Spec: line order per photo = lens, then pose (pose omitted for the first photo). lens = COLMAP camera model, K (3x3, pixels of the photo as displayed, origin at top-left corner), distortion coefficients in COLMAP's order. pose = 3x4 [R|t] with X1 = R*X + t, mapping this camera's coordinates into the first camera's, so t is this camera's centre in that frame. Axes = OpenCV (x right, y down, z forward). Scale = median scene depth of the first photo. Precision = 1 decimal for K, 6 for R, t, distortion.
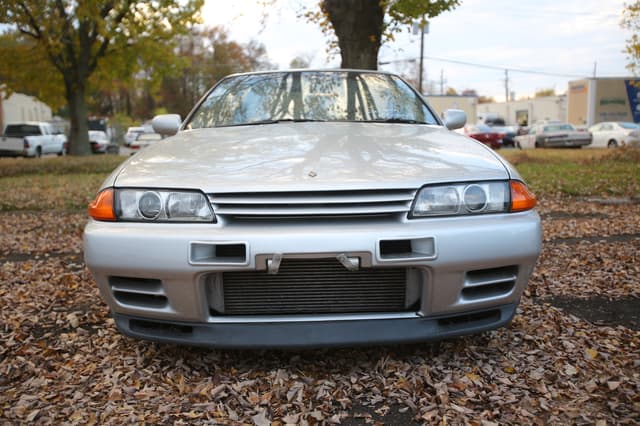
lens RADIAL K [[598.3, 0, 319.4], [0, 598.3, 216.1], [0, 0, 1]] dist [0.026192, 0.000000]
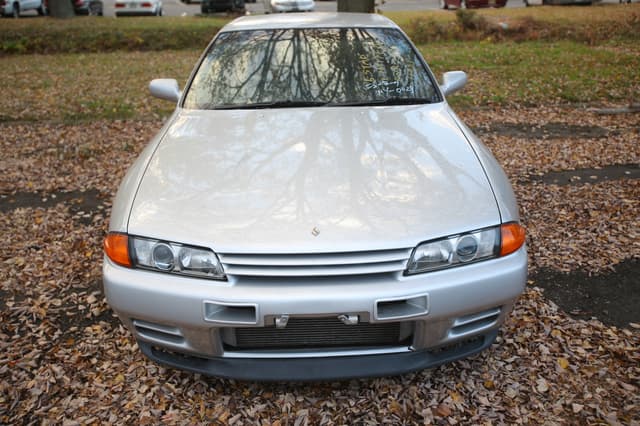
lens RADIAL K [[598.3, 0, 318.6], [0, 598.3, 216.3], [0, 0, 1]] dist [0.026192, 0.000000]
pose [[0.999970, -0.005820, 0.005175, -0.010210], [0.004349, 0.968519, 0.248902, -0.342862], [-0.006461, -0.248872, 0.968515, -0.020710]]
